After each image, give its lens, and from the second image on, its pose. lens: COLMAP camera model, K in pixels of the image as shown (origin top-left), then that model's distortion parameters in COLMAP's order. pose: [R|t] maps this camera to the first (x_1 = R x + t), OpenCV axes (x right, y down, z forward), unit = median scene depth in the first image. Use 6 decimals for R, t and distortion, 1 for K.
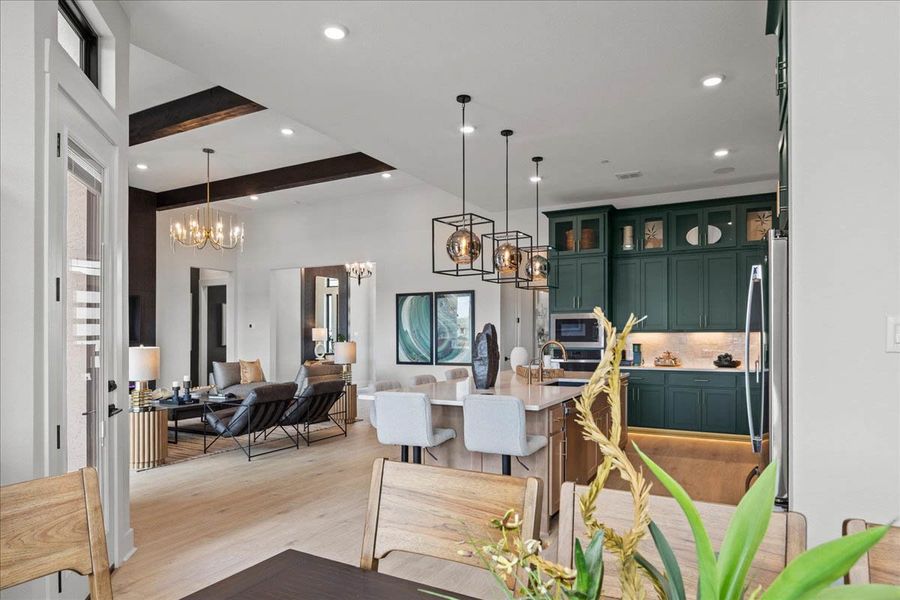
lens RADIAL K [[529.3, 0, 455.9], [0, 529.3, 327.2], [0, 0, 1]] dist [-0.001031, -0.000582]
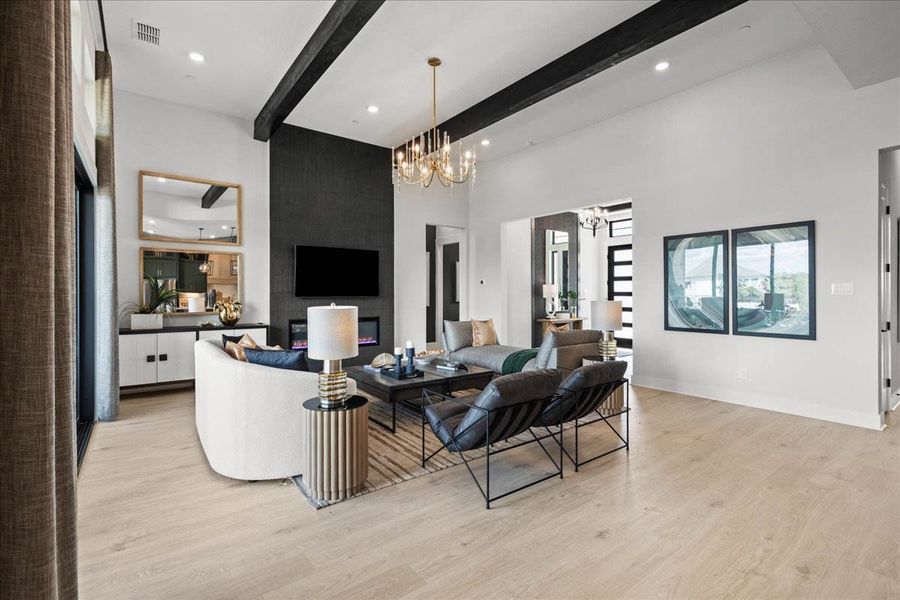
lens RADIAL K [[419.5, 0, 450.1], [0, 419.5, 293.8], [0, 0, 1]] dist [0.000280, -0.000096]
pose [[0.905398, 0.004107, -0.424543, -0.140271], [0.002884, 0.999871, 0.015823, 0.008256], [0.424553, -0.015550, 0.905270, 0.342459]]
